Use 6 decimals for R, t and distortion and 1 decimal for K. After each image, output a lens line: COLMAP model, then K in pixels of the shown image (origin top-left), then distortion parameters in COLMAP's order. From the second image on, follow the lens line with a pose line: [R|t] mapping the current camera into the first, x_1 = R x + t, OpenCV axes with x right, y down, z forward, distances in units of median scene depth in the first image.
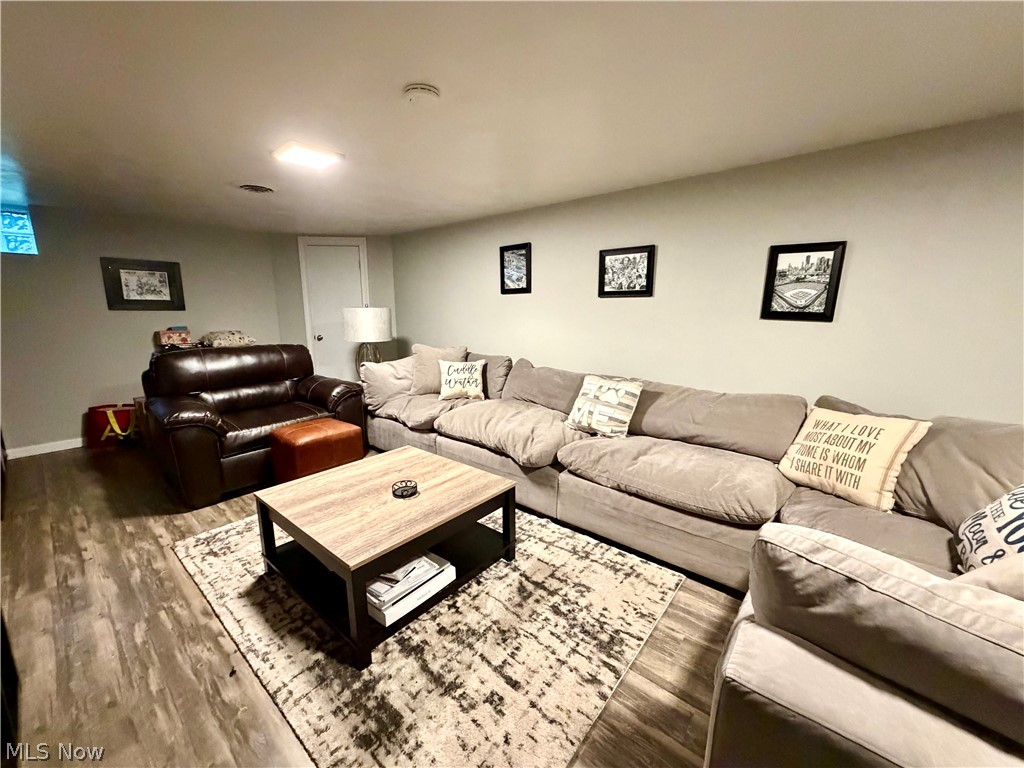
lens RADIAL K [[406.1, 0, 507.7], [0, 406.1, 386.9], [0, 0, 1]] dist [-0.000934, -0.000181]
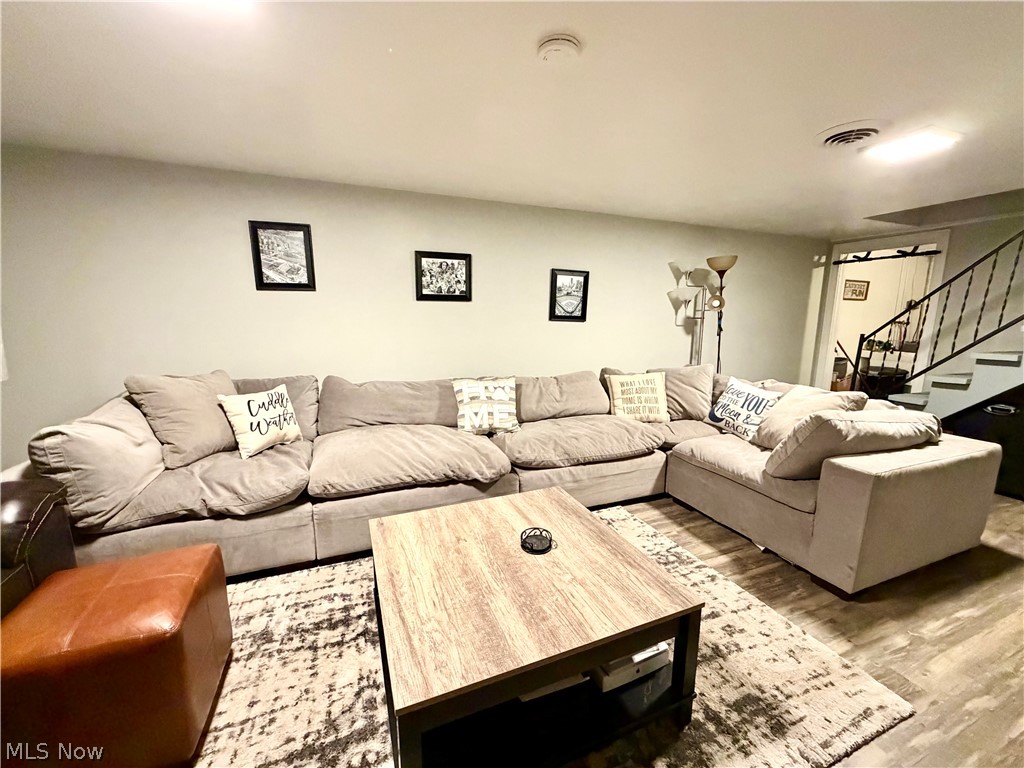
lens RADIAL K [[406.1, 0, 509.4], [0, 406.1, 388.7], [0, 0, 1]] dist [-0.000934, -0.000181]
pose [[0.469418, -0.152410, 0.869723, -0.670039], [0.161872, 0.983151, 0.084920, -0.079604], [-0.868012, 0.100921, 0.486180, 0.470234]]
